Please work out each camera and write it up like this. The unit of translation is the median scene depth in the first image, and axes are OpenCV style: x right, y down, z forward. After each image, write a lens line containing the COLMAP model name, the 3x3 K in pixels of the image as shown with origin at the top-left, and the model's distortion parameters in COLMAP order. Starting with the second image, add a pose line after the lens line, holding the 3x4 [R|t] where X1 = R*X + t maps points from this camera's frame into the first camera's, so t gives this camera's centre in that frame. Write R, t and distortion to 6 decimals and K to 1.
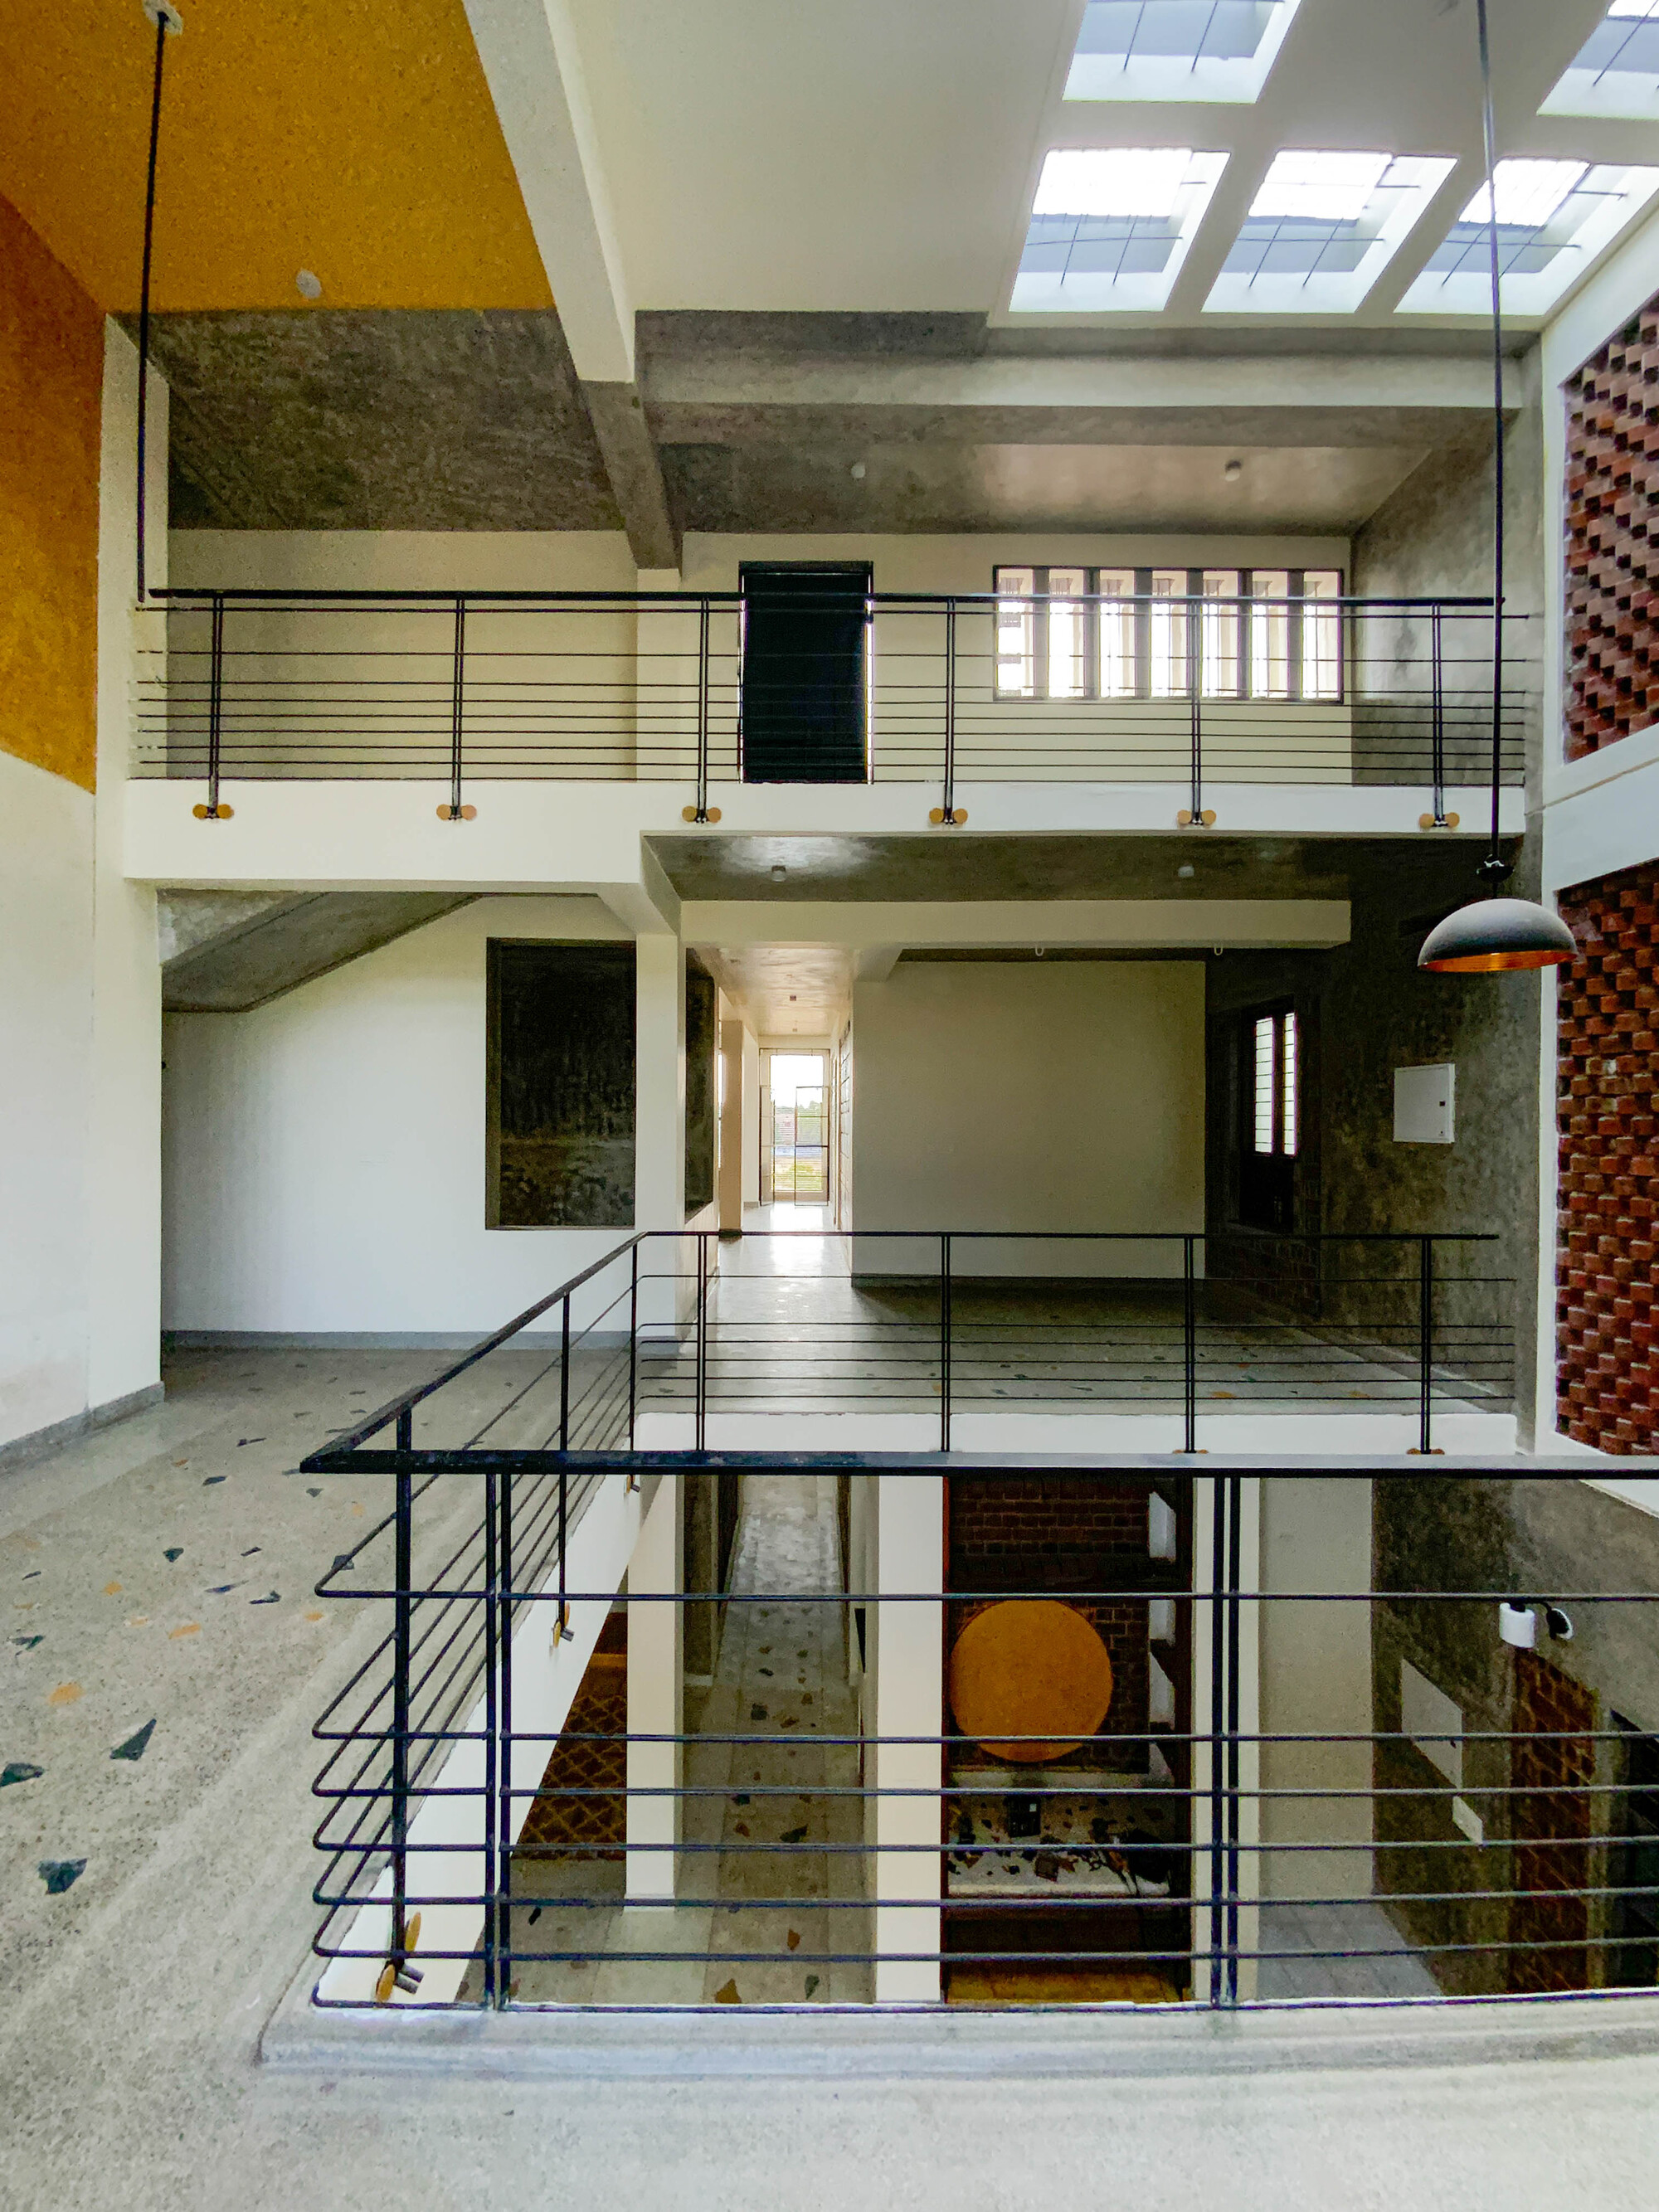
lens RADIAL K [[905.3, 0, 809.2], [0, 905.3, 1120.9], [0, 0, 1]] dist [-0.010288, -0.002070]
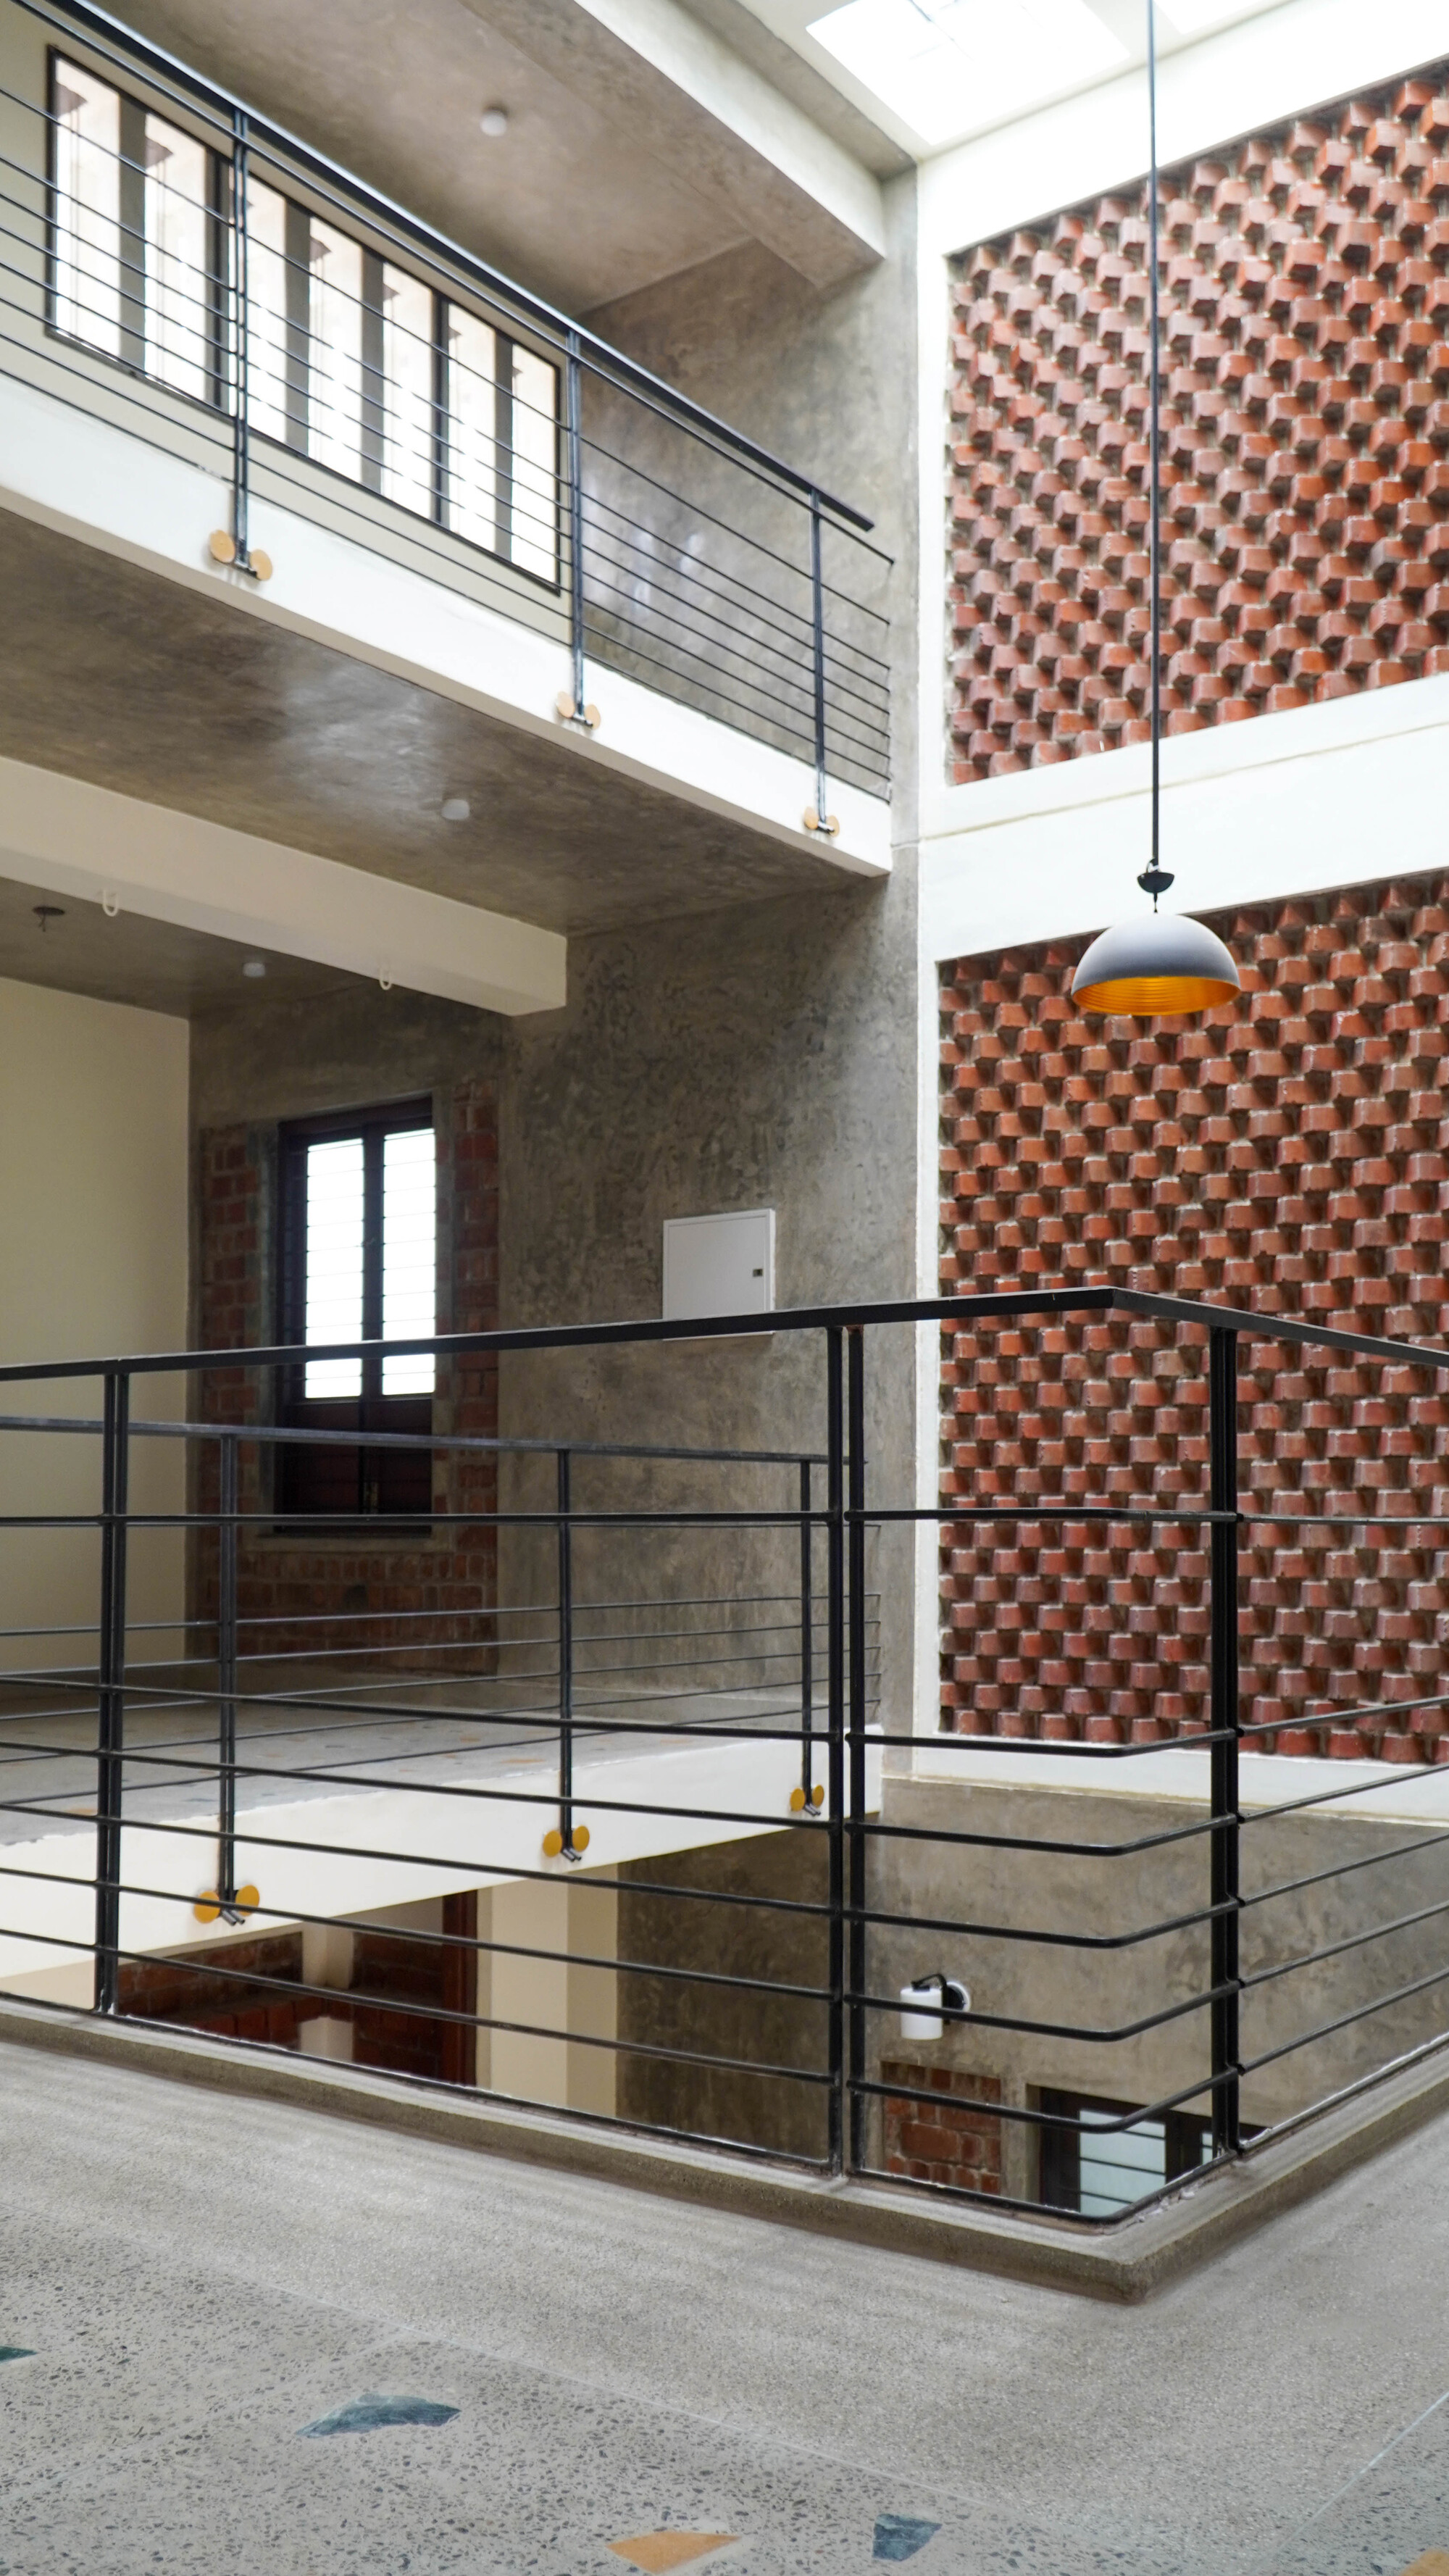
lens RADIAL K [[2196.0, 0, 735.9], [0, 2196.0, 1484.1], [0, 0, 1]] dist [-0.010431, -0.023644]
pose [[0.594455, 0.010889, 0.804055, -0.619357], [0.002855, 0.999873, -0.015651, 0.173662], [-0.804124, 0.011600, 0.594349, 0.103034]]
